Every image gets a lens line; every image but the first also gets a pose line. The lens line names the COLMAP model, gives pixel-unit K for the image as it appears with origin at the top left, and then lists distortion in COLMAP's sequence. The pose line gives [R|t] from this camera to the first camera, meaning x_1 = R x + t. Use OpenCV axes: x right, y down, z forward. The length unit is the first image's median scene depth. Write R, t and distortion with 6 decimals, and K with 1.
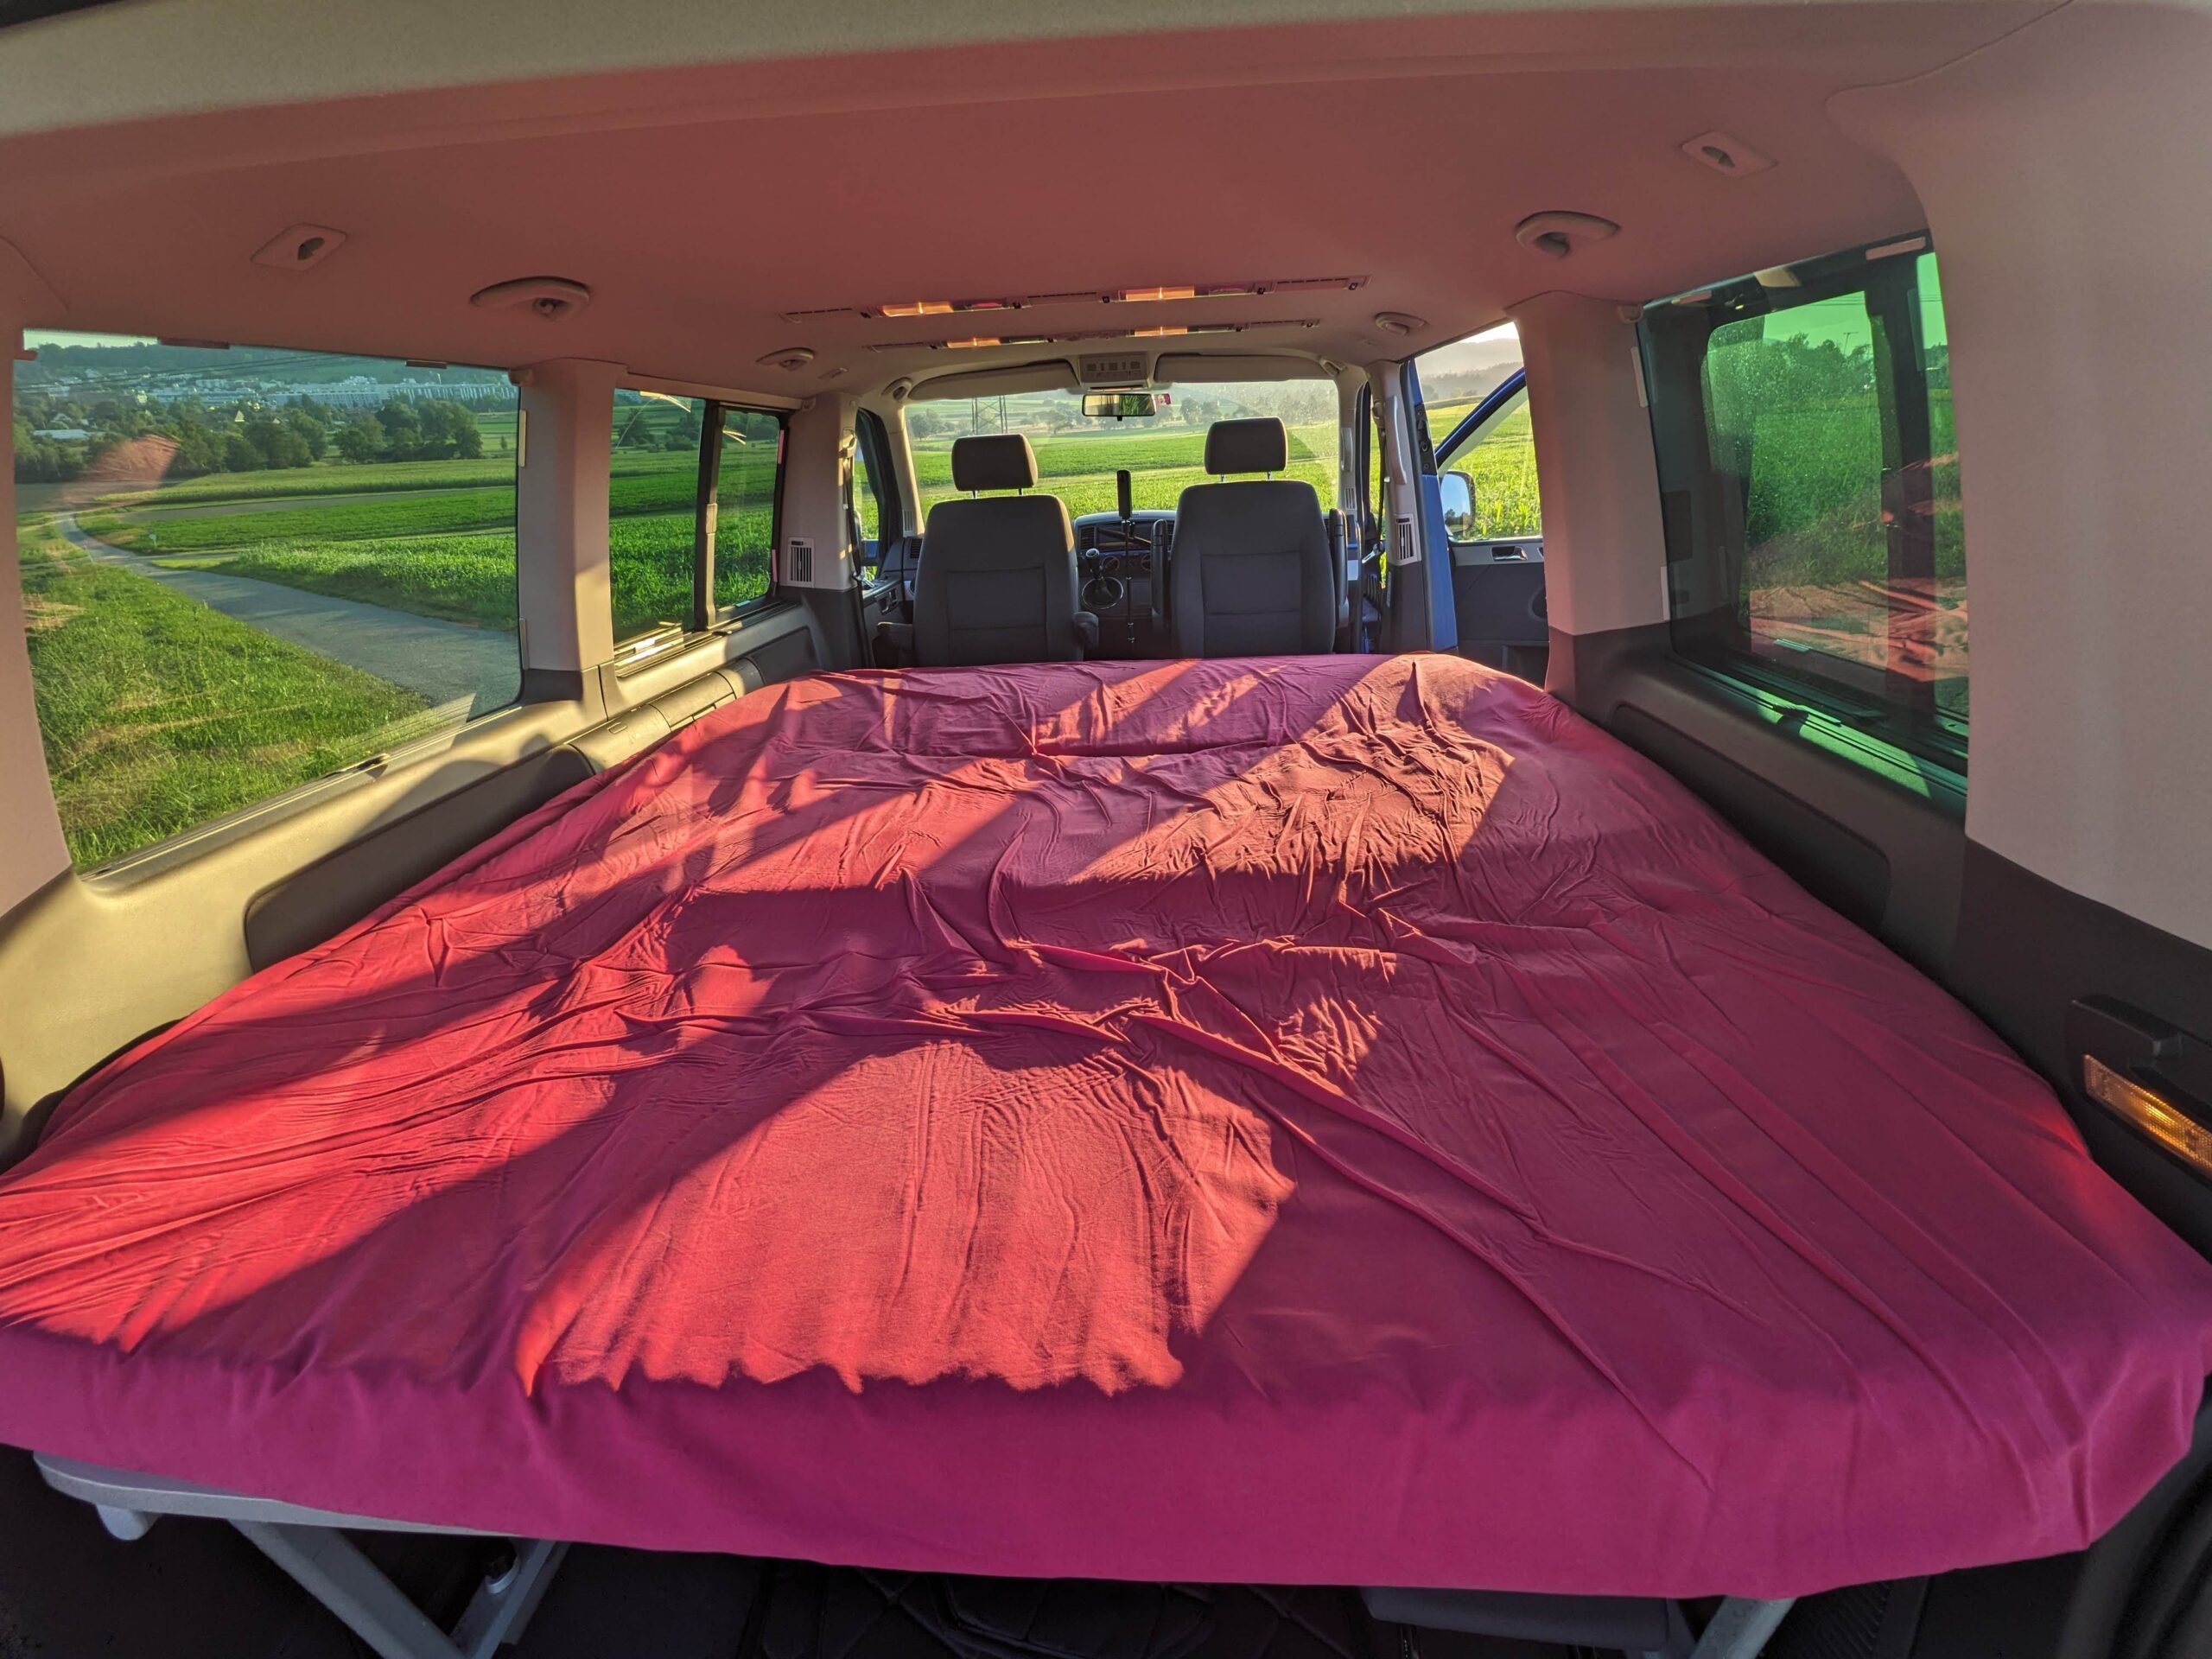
lens RADIAL K [[1085.4, 0, 1106.0], [0, 1085.4, 829.5], [0, 0, 1]] dist [0.003433, 0.001309]
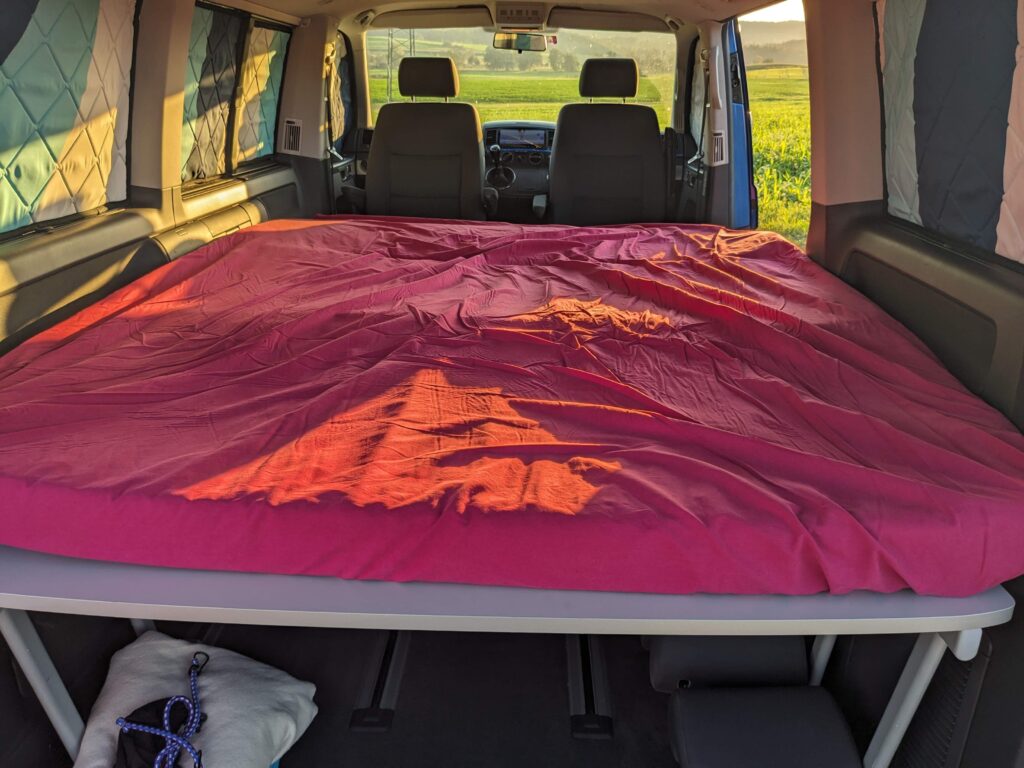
lens RADIAL K [[836.2, 0, 512.0], [0, 836.2, 384.0], [0, 0, 1]] dist [0.046051, -0.014886]
pose [[0.997663, 0.051301, 0.045120, -0.027633], [-0.051528, 0.998664, 0.003893, 0.049027], [-0.044860, -0.006208, 0.998974, -0.090829]]
